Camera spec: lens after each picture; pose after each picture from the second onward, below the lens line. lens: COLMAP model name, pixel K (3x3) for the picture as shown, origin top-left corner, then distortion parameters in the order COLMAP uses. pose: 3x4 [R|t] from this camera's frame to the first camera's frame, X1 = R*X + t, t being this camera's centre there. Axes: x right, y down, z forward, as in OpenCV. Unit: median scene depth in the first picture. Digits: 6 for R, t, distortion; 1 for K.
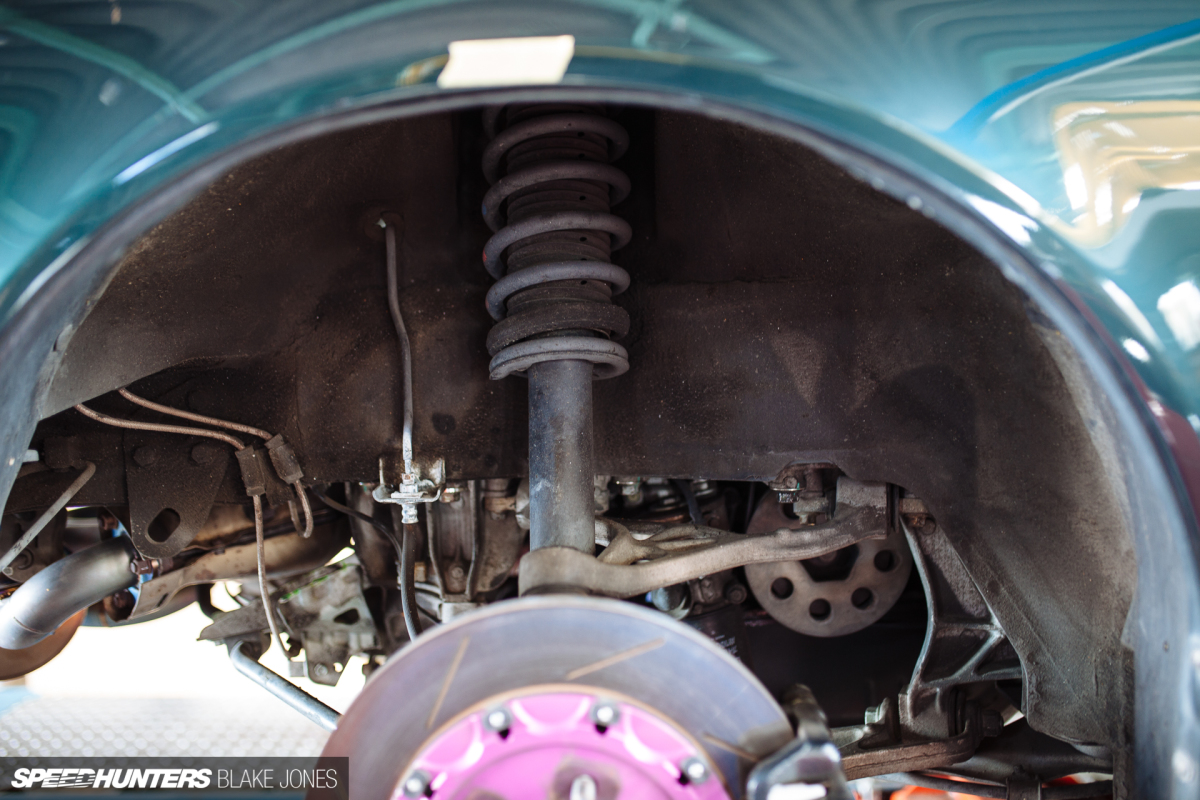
lens RADIAL K [[1115.9, 0, 600.0], [0, 1115.9, 400.0], [0, 0, 1]] dist [-0.067802, 0.086996]
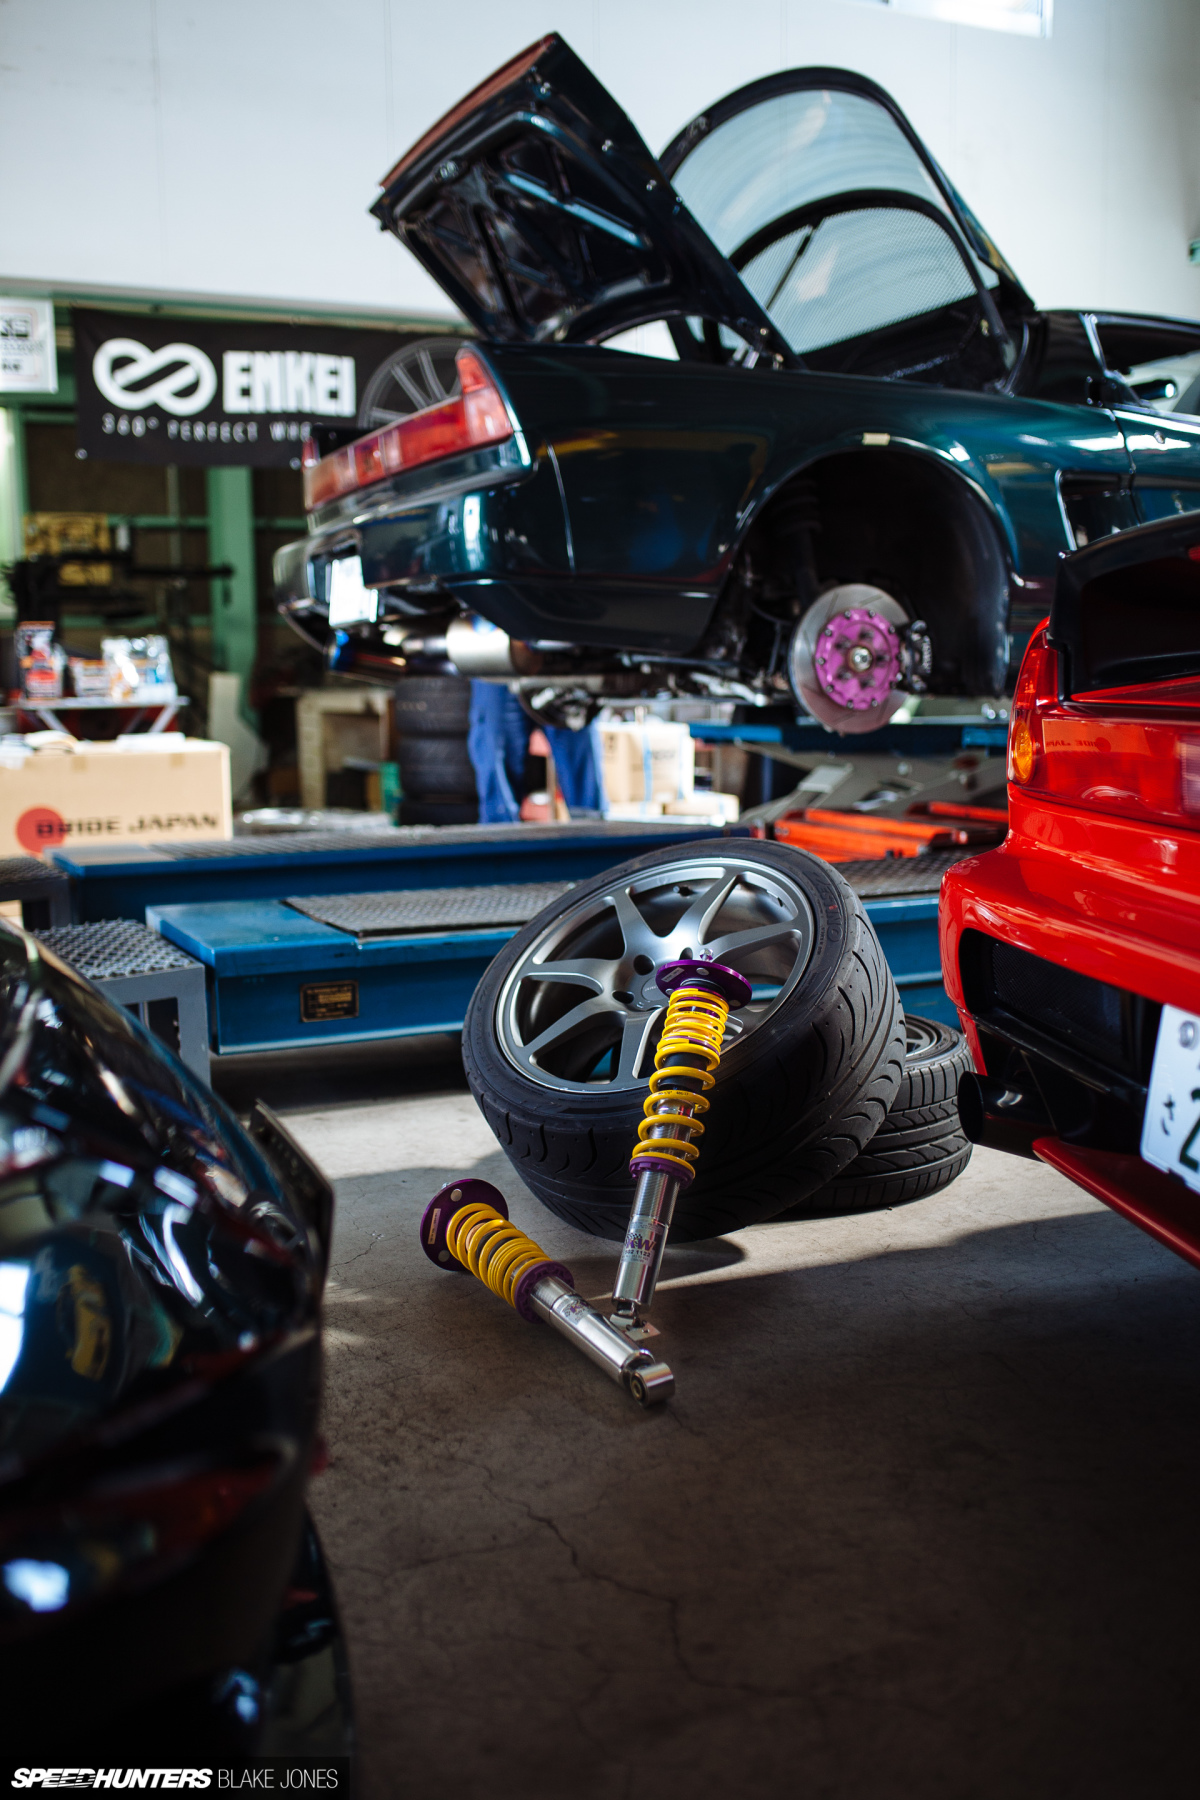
lens RADIAL K [[1673.8, 0, 600.0], [0, 1673.8, 900.0], [0, 0, 1]] dist [-0.067802, 0.086996]
pose [[0.899927, -0.051620, 0.432975, -2.480264], [0.027894, 0.997749, 0.060978, 0.660216], [-0.435148, -0.042798, 0.899341, -2.767129]]
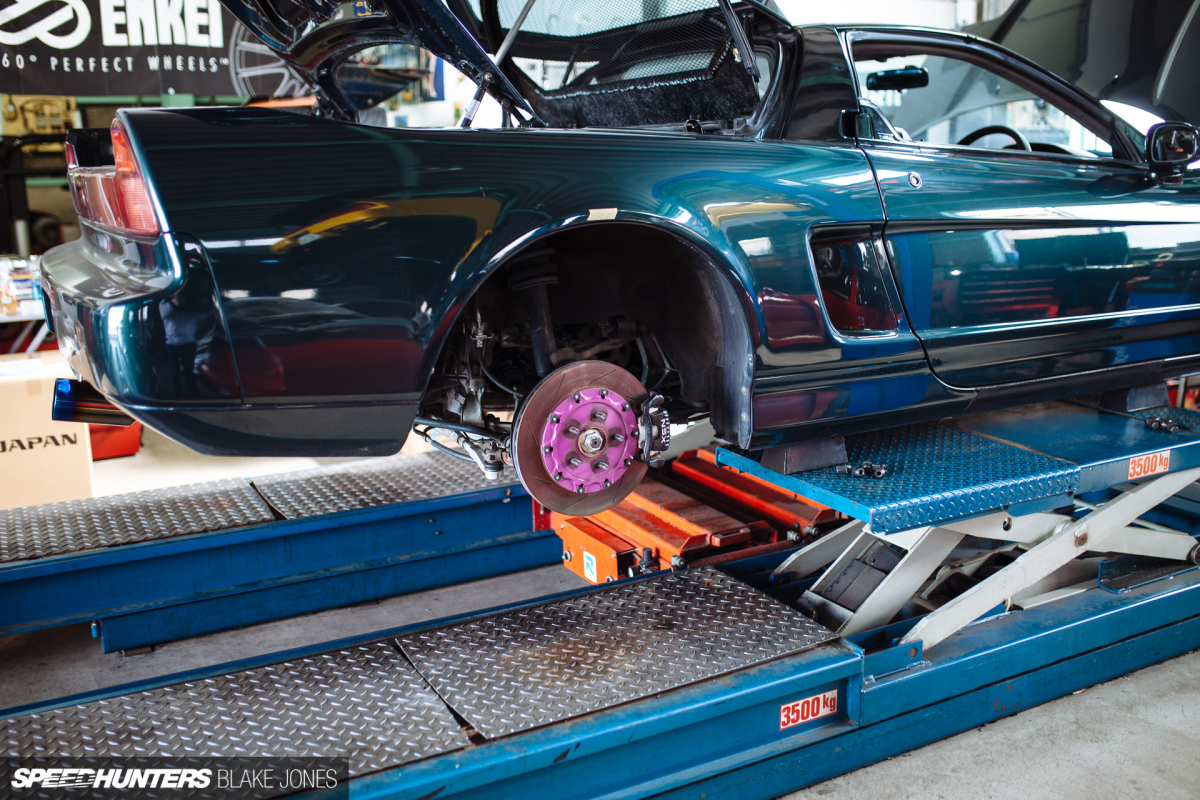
lens RADIAL K [[1115.9, 0, 600.0], [0, 1115.9, 400.0], [0, 0, 1]] dist [-0.067802, 0.086996]
pose [[0.870756, -0.097192, 0.482014, -1.268696], [0.026122, 0.988030, 0.152034, -0.165989], [-0.491020, -0.119794, 0.862872, -1.496992]]
